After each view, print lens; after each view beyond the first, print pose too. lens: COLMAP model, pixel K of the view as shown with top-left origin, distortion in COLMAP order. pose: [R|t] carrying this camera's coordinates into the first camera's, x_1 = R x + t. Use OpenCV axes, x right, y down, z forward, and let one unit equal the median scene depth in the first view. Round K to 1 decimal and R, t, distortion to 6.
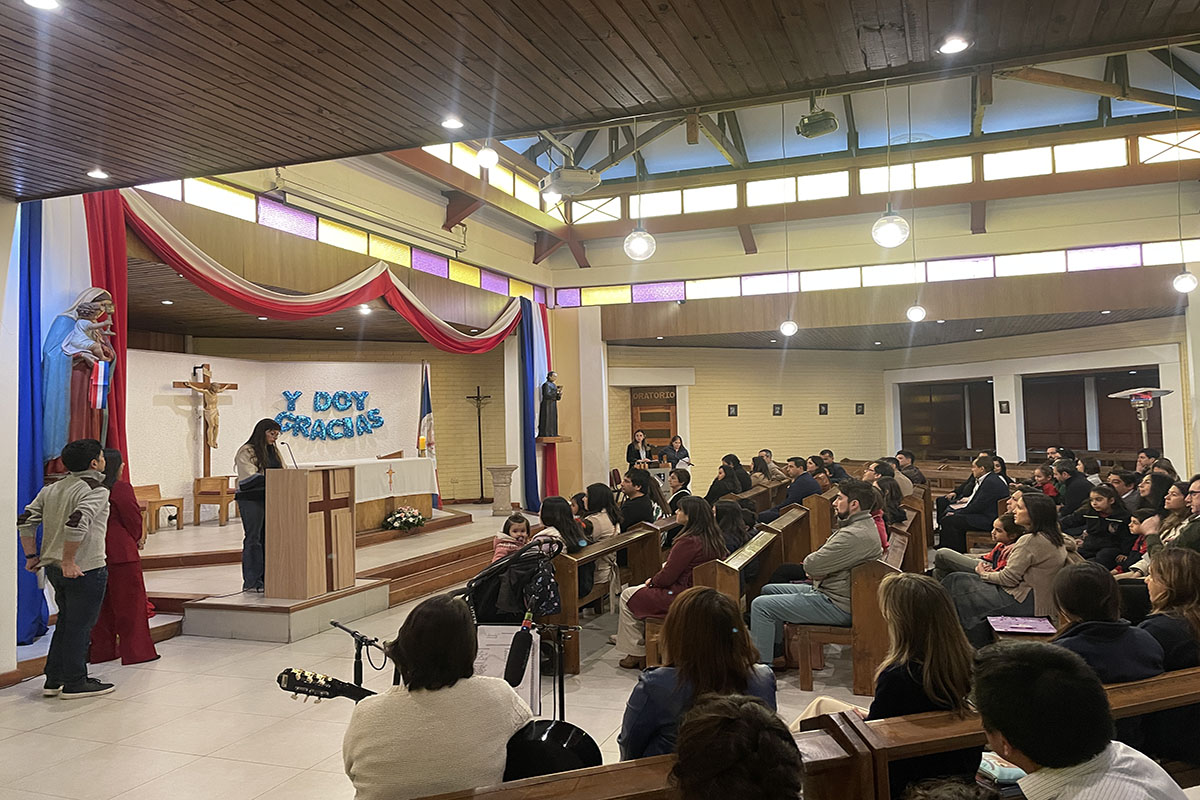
lens RADIAL K [[916.5, 0, 607.1], [0, 916.5, 396.0], [0, 0, 1]] dist [0.119498, -0.198913]
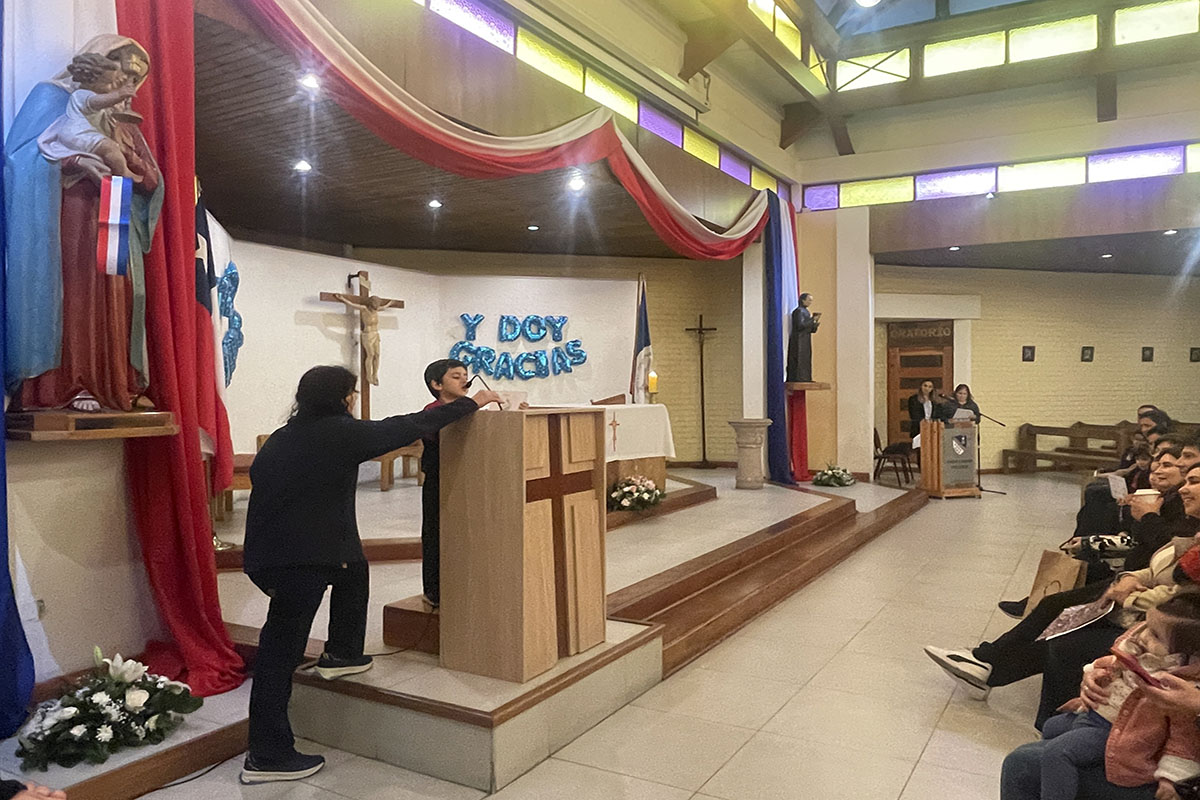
lens RADIAL K [[886.4, 0, 600.0], [0, 886.4, 400.0], [0, 0, 1]] dist [-0.005493, -0.001226]
pose [[0.985101, 0.018724, -0.170956, -0.109027], [-0.010014, 0.998614, 0.051669, 0.025830], [0.171686, -0.049187, 0.983923, 0.294776]]
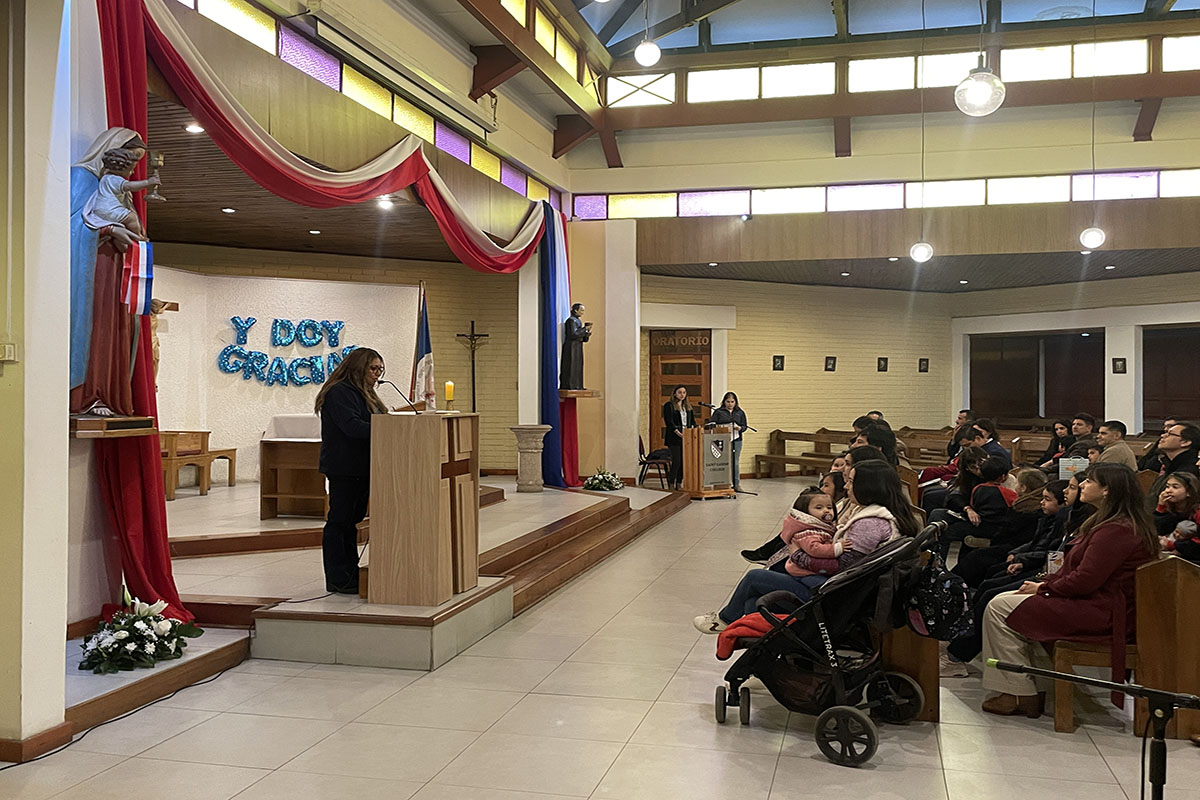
lens RADIAL K [[1114.1, 0, 600.0], [0, 1114.1, 400.0], [0, 0, 1]] dist [0.072676, -0.030309]
pose [[0.993563, 0.020941, 0.111328, -0.155995], [-0.025619, 0.998840, 0.040762, 0.016280], [-0.110345, -0.043352, 0.992947, 0.092616]]
